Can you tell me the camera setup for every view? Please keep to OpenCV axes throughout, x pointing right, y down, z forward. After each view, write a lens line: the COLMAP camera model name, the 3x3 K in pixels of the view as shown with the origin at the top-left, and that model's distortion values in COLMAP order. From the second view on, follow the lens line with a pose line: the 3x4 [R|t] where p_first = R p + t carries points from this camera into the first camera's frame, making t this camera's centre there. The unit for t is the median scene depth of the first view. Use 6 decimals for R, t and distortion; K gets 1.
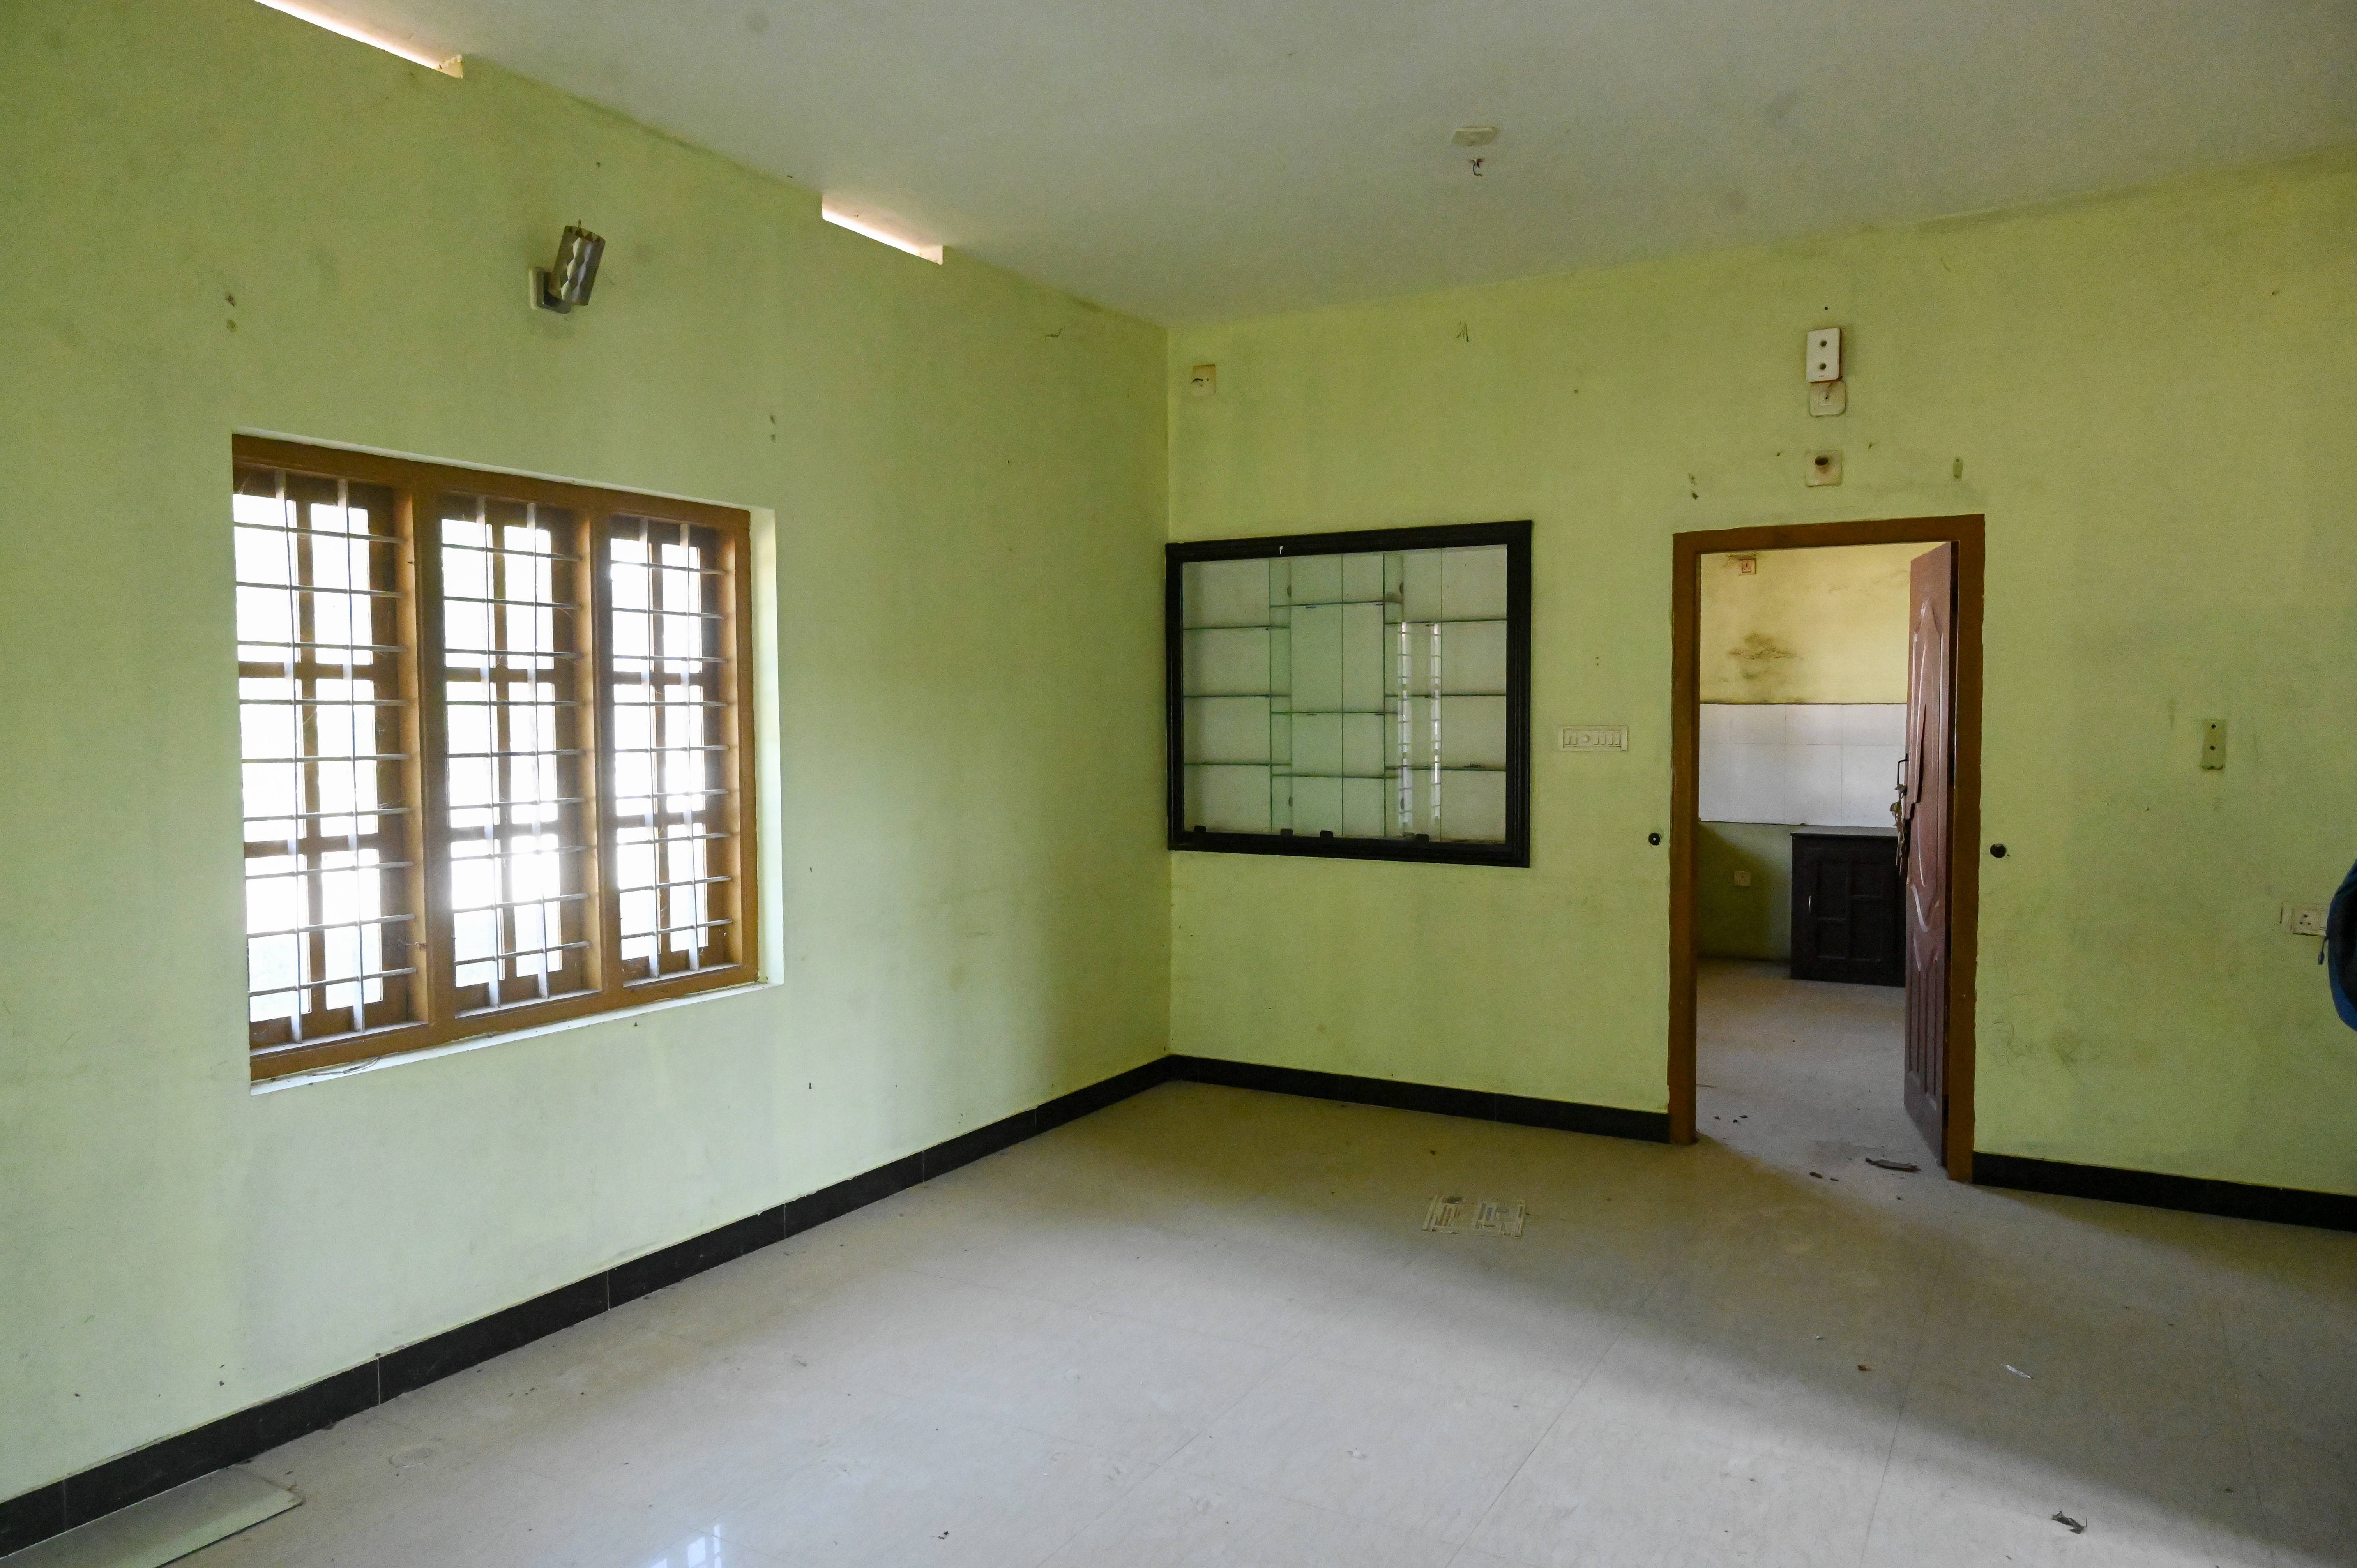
lens RADIAL K [[1583.1, 0, 1178.5], [0, 1583.1, 784.0], [0, 0, 1]] dist [0.003294, -0.000491]
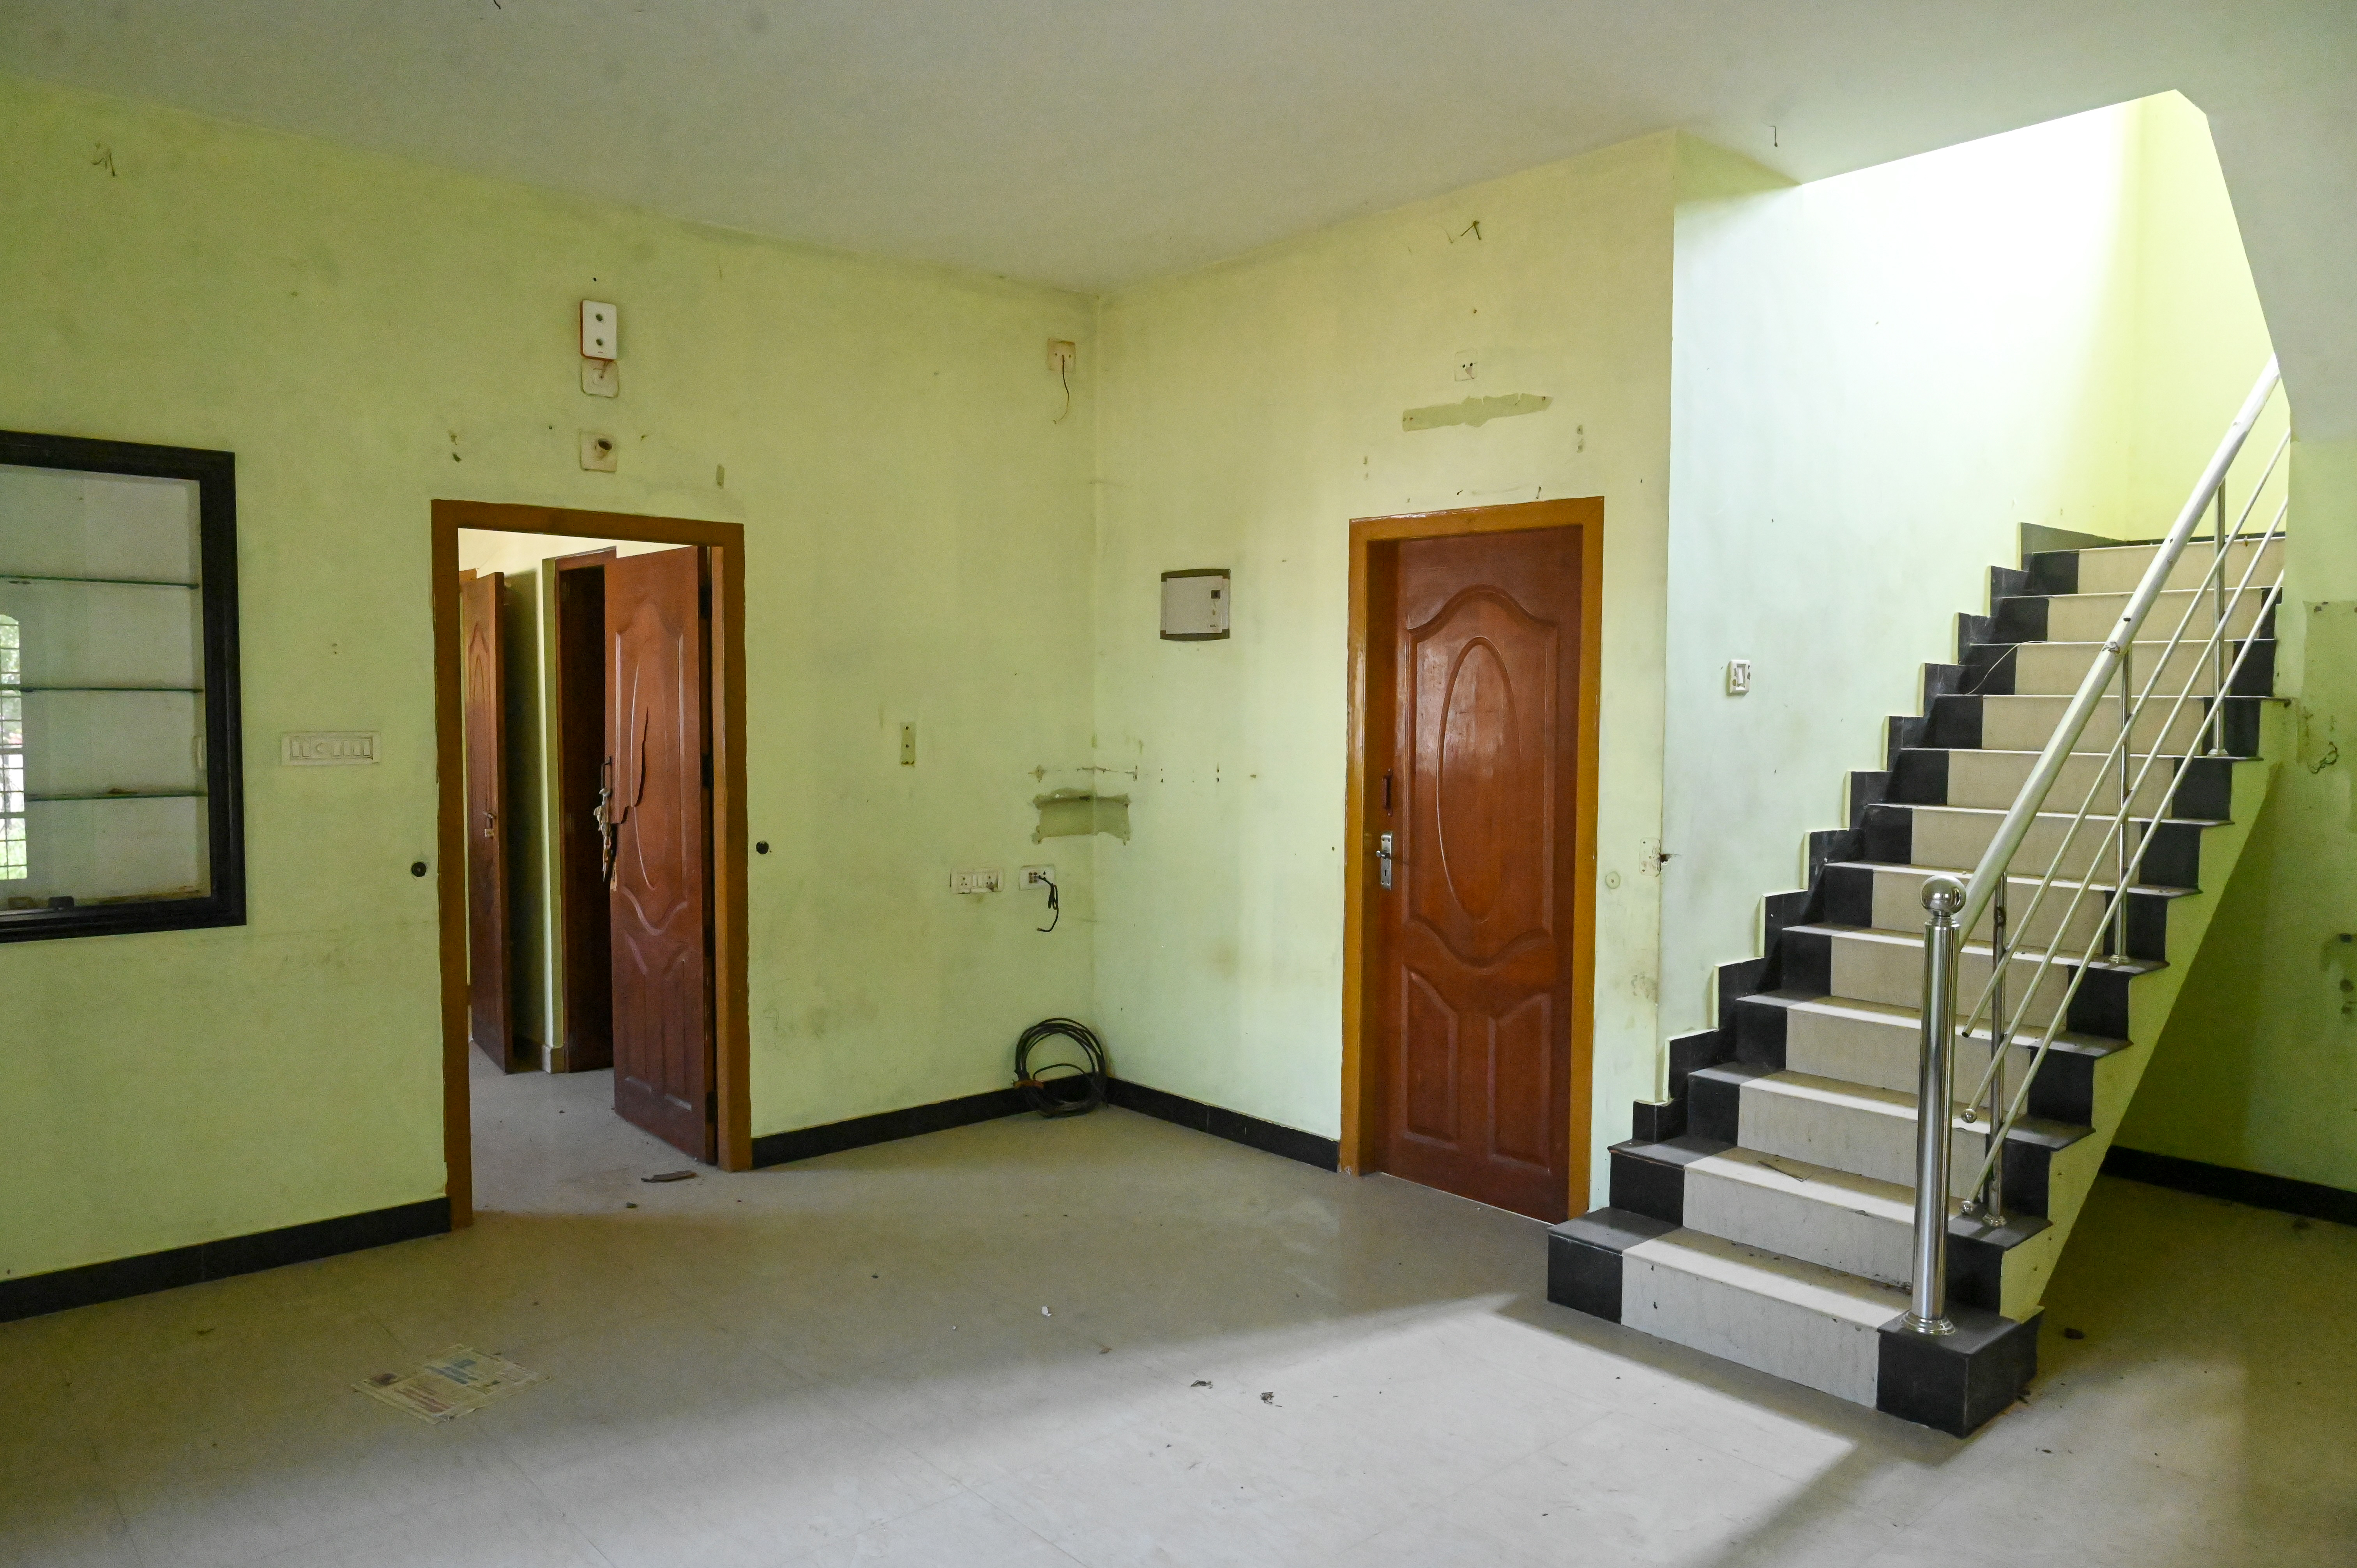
lens RADIAL K [[1583.1, 0, 1178.5], [0, 1583.1, 784.0], [0, 0, 1]] dist [0.003294, -0.000491]
pose [[0.318646, -0.041219, 0.946977, -0.348175], [0.037535, 0.998819, 0.030846, -0.019835], [-0.947130, 0.025716, 0.319817, 0.361773]]
